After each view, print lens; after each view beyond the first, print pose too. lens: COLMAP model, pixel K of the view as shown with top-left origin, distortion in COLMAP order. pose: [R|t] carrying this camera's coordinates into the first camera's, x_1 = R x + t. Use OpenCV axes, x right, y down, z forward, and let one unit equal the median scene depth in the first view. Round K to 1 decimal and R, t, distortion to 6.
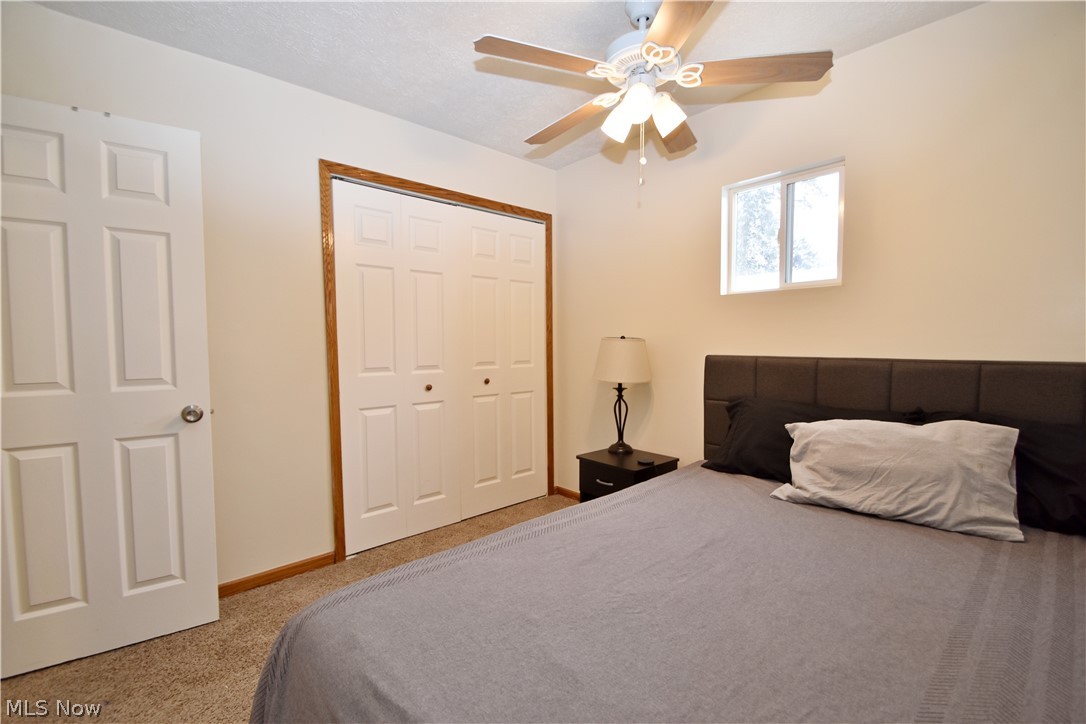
lens RADIAL K [[477.5, 0, 542.0], [0, 477.5, 364.8], [0, 0, 1]] dist [0.000302, -0.000156]
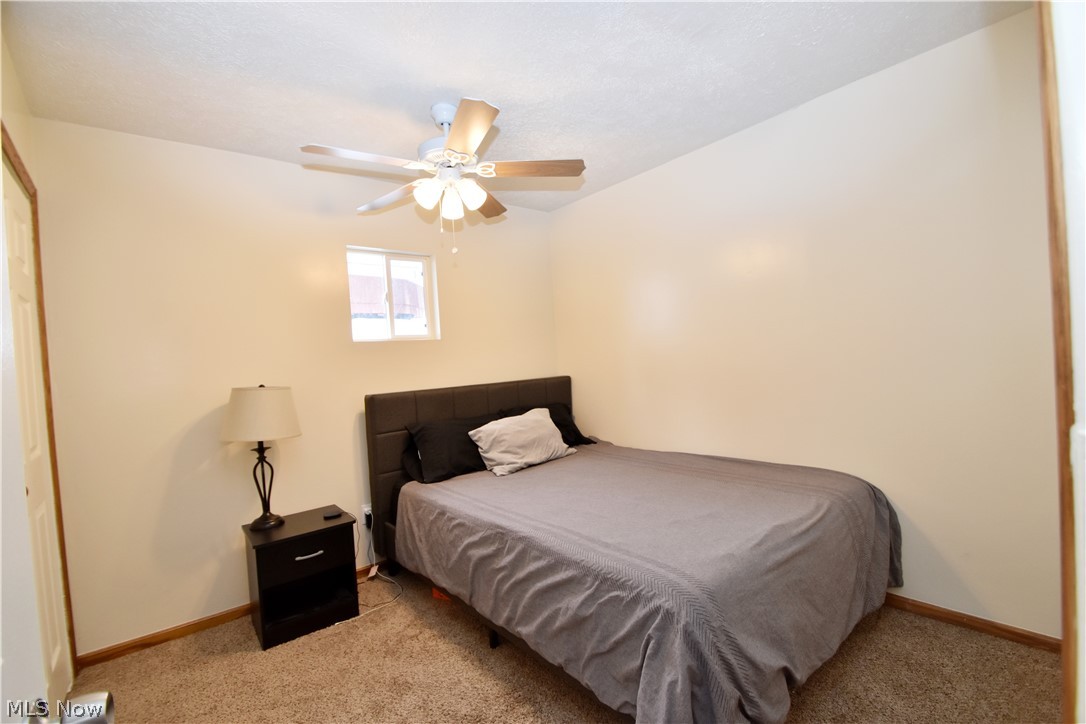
lens RADIAL K [[477.5, 0, 543.0], [0, 477.5, 362.9], [0, 0, 1]] dist [0.000302, -0.000156]
pose [[0.053651, 0.006664, 0.998538, -0.691107], [0.125727, 0.991975, -0.013376, -0.027160], [-0.990613, 0.126260, 0.052382, 0.505692]]
